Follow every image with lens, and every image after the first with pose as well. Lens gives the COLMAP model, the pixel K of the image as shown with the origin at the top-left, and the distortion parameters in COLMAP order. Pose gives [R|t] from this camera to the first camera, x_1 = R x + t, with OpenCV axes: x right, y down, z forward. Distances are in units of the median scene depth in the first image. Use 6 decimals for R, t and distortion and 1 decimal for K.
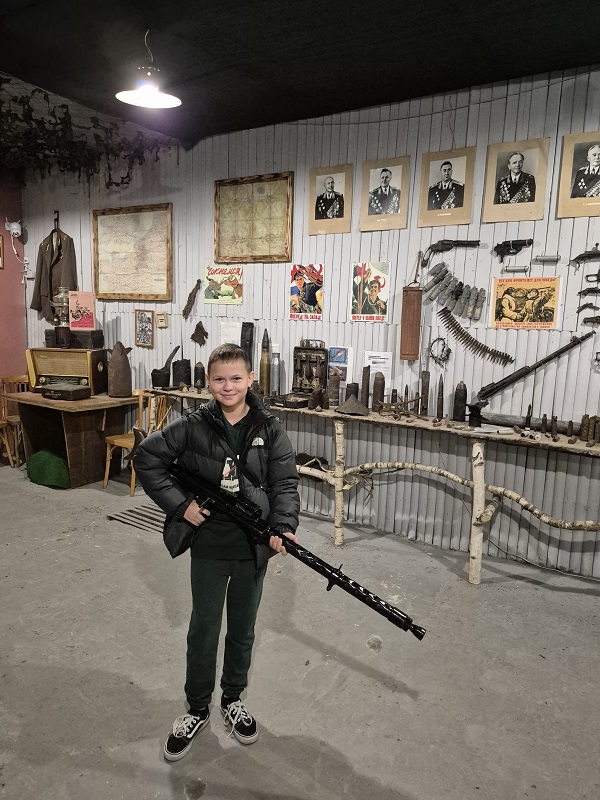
lens RADIAL K [[600.4, 0, 300.0], [0, 600.4, 400.0], [0, 0, 1]] dist [0.073499, -0.103581]
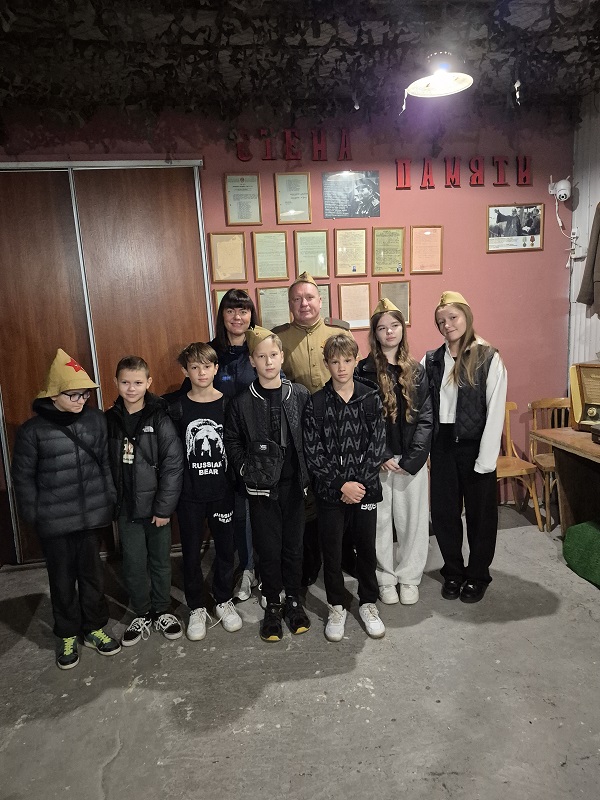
lens RADIAL K [[554.5, 0, 300.0], [0, 554.5, 400.0], [0, 0, 1]] dist [0.061013, 0.000454]
pose [[0.660924, 0.046859, -0.748989, -0.173182], [-0.032493, 0.998900, 0.033821, -0.052670], [0.749749, 0.001984, 0.661719, 0.352634]]
